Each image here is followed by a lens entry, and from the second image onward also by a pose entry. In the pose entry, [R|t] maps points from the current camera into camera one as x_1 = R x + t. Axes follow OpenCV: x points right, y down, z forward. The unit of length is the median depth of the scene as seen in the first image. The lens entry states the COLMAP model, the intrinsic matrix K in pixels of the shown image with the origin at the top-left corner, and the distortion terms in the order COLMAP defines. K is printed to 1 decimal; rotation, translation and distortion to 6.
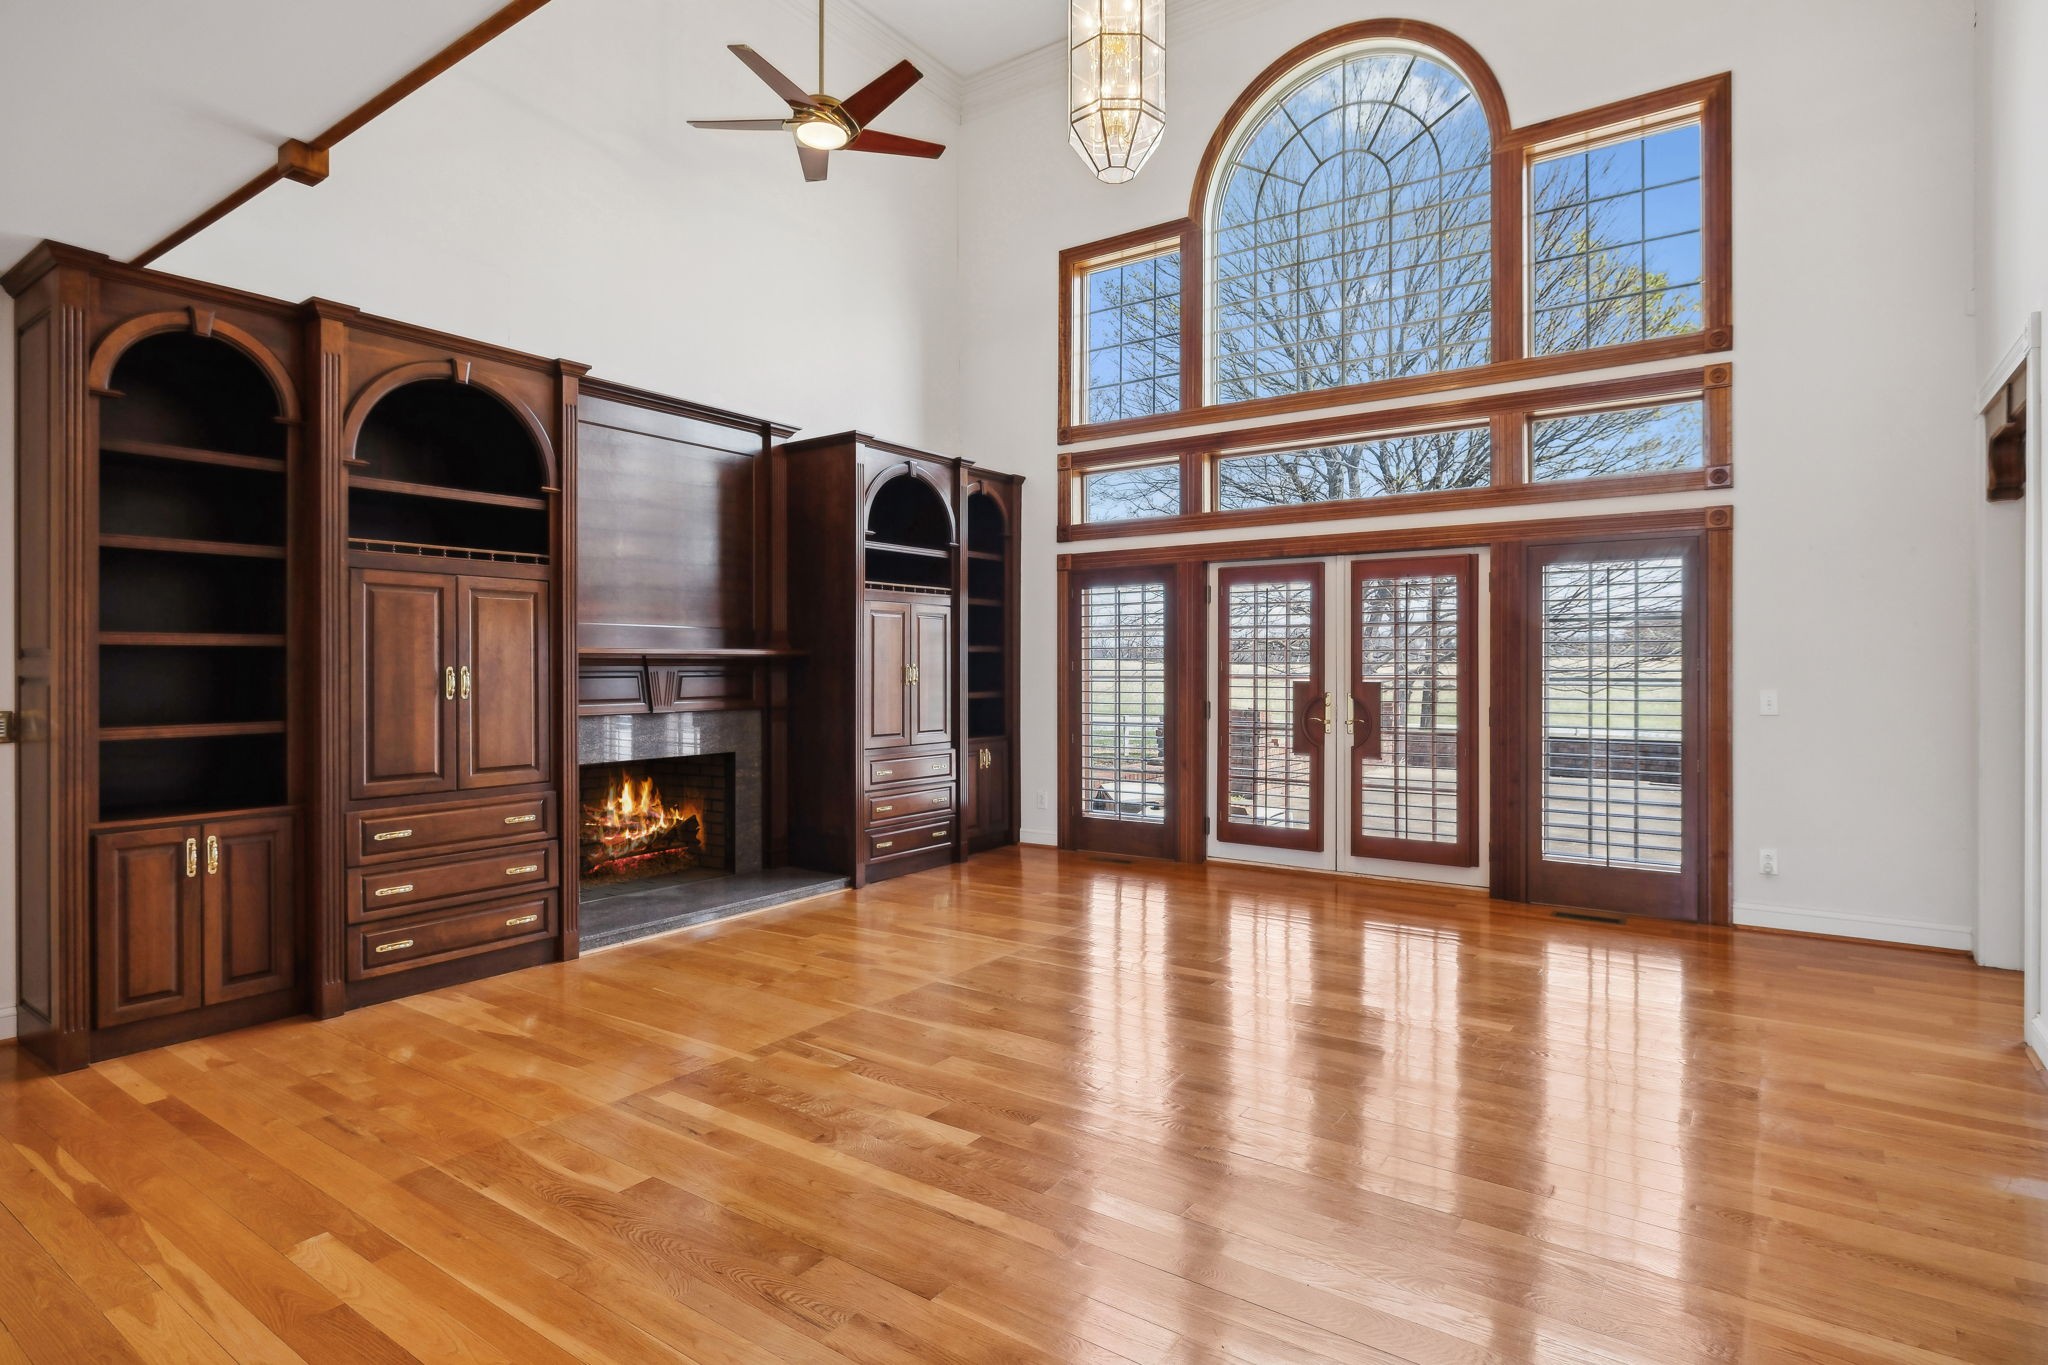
lens RADIAL K [[1074.5, 0, 1019.0], [0, 1074.5, 669.9], [0, 0, 1]] dist [-0.001883, -0.000396]
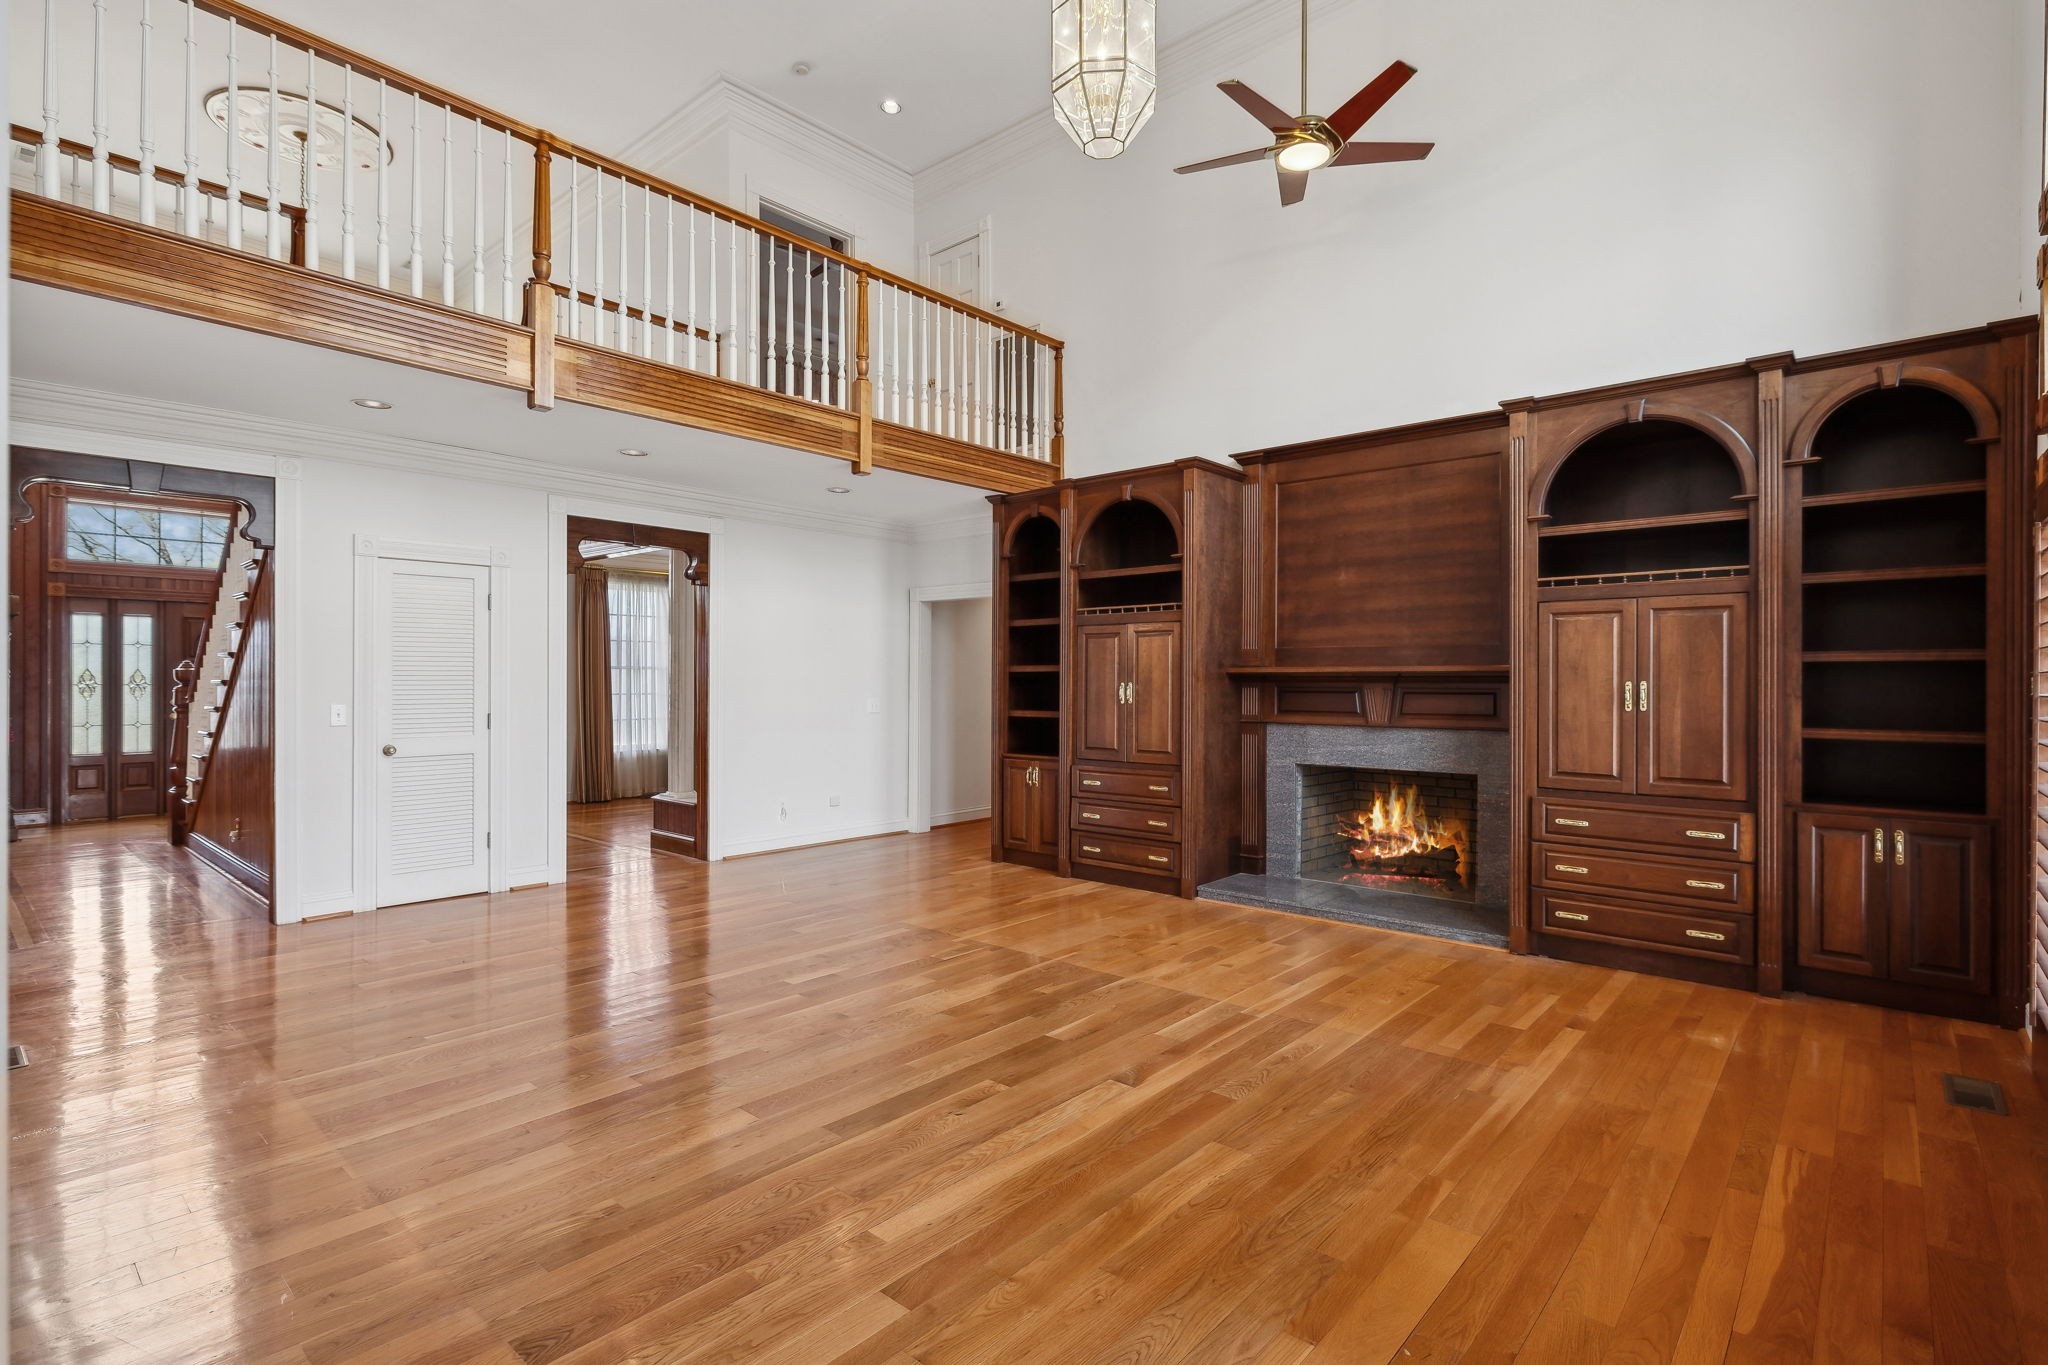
lens RADIAL K [[966.9, 0, 1024.0], [0, 966.9, 682.5], [0, 0, 1]] dist [-0.002791, -0.000395]
pose [[-0.105957, -0.005761, -0.994354, 0.871636], [-0.010335, 0.999936, -0.004692, 0.004219], [0.994317, 0.009779, -0.106010, 0.981726]]
